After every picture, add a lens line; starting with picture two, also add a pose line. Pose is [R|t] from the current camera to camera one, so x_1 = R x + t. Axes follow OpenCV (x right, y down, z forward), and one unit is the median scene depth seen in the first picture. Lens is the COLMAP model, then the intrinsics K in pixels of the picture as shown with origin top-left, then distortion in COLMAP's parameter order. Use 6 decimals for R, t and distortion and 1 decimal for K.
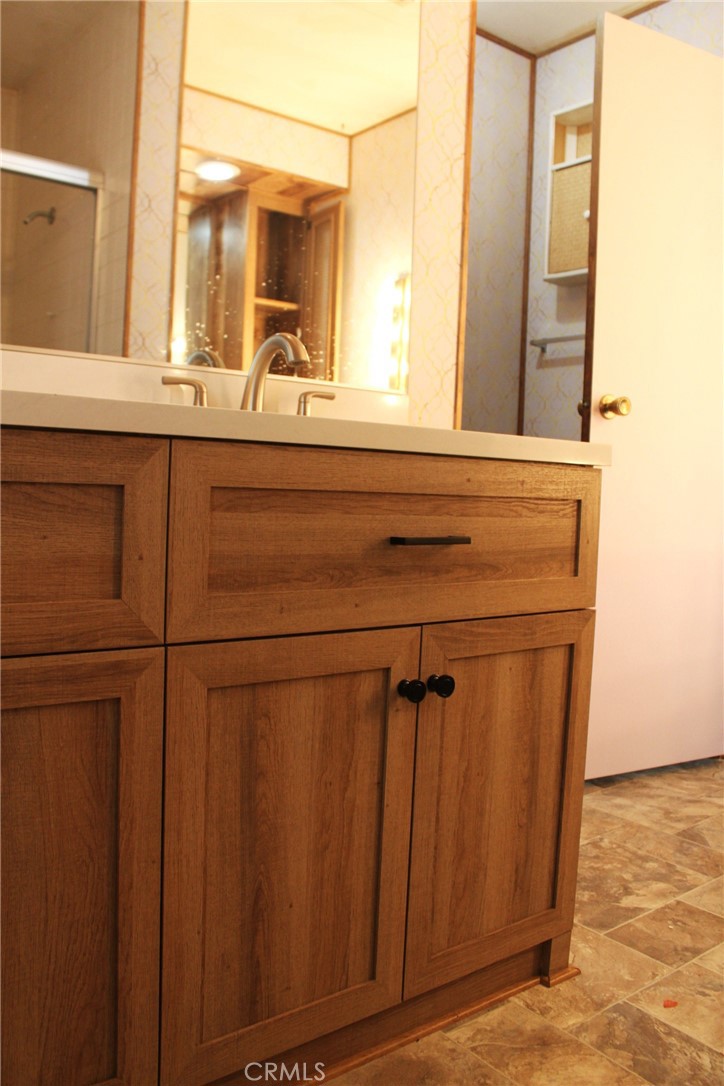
lens RADIAL K [[921.3, 0, 360.2], [0, 921.3, 542.3], [0, 0, 1]] dist [-0.164216, 0.140583]
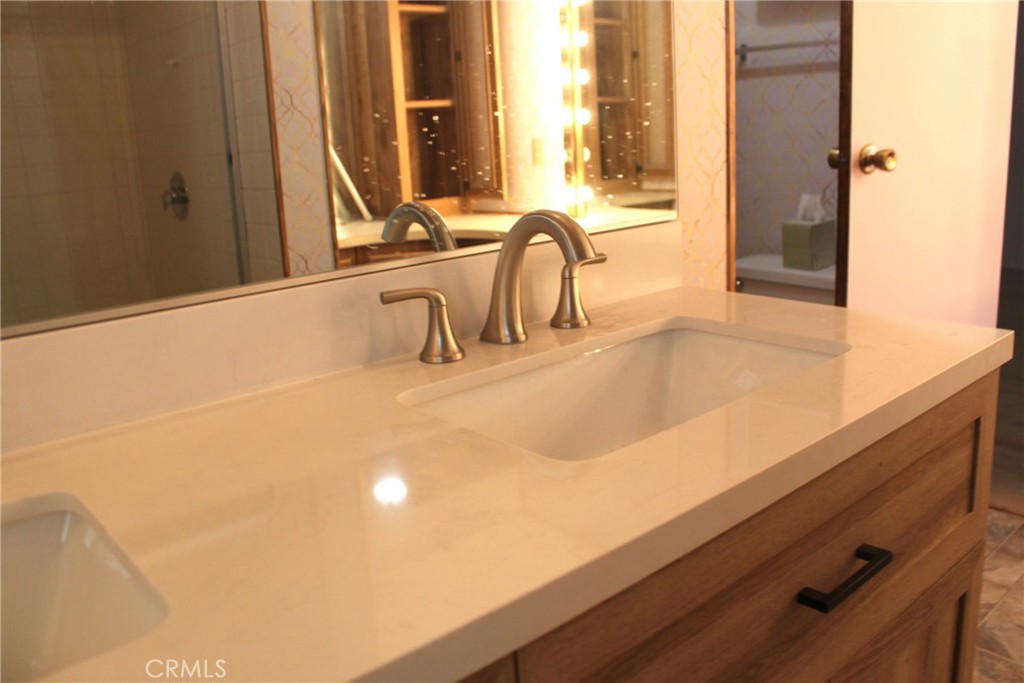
lens RADIAL K [[868.7, 0, 526.5], [0, 868.7, 329.2], [0, 0, 1]] dist [-0.164216, 0.140583]
pose [[0.994871, -0.097149, 0.028161, -0.080733], [0.091042, 0.981373, 0.169168, -0.158479], [-0.044071, -0.165736, 0.985185, 0.220497]]
